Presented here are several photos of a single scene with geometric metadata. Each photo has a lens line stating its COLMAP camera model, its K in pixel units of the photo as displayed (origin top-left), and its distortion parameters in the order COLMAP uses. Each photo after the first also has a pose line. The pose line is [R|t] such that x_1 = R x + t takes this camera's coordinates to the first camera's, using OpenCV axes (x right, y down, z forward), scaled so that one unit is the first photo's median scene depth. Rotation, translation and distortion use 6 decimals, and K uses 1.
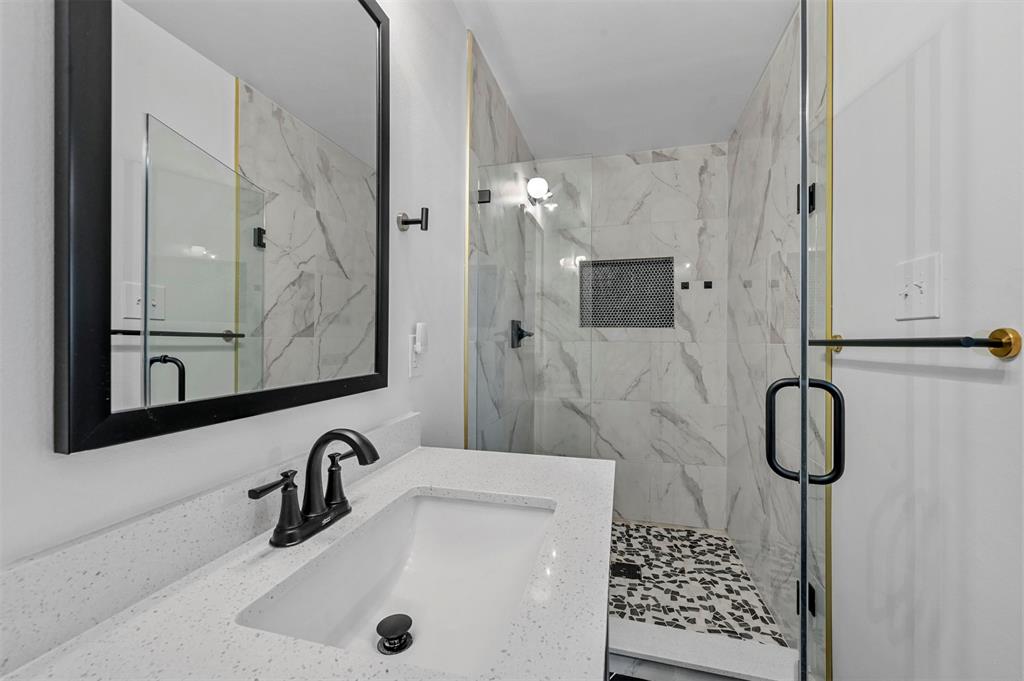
lens RADIAL K [[403.8, 0, 508.7], [0, 403.8, 336.9], [0, 0, 1]] dist [-0.003791, 0.001177]
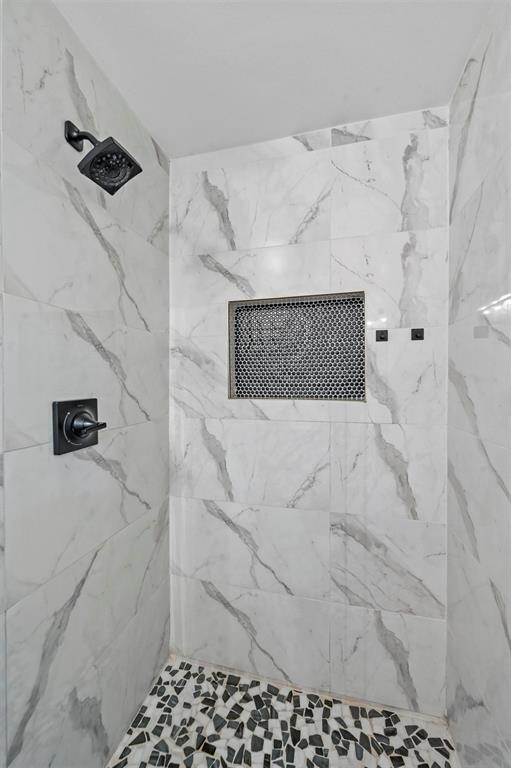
lens RADIAL K [[302.9, 0, 258.1], [0, 302.9, 387.8], [0, 0, 1]] dist [-0.003791, 0.001177]
pose [[0.999273, -0.006536, 0.037561, 0.220194], [0.006024, 0.999888, 0.013721, -0.051743], [-0.037647, -0.013485, 0.999200, 0.522419]]
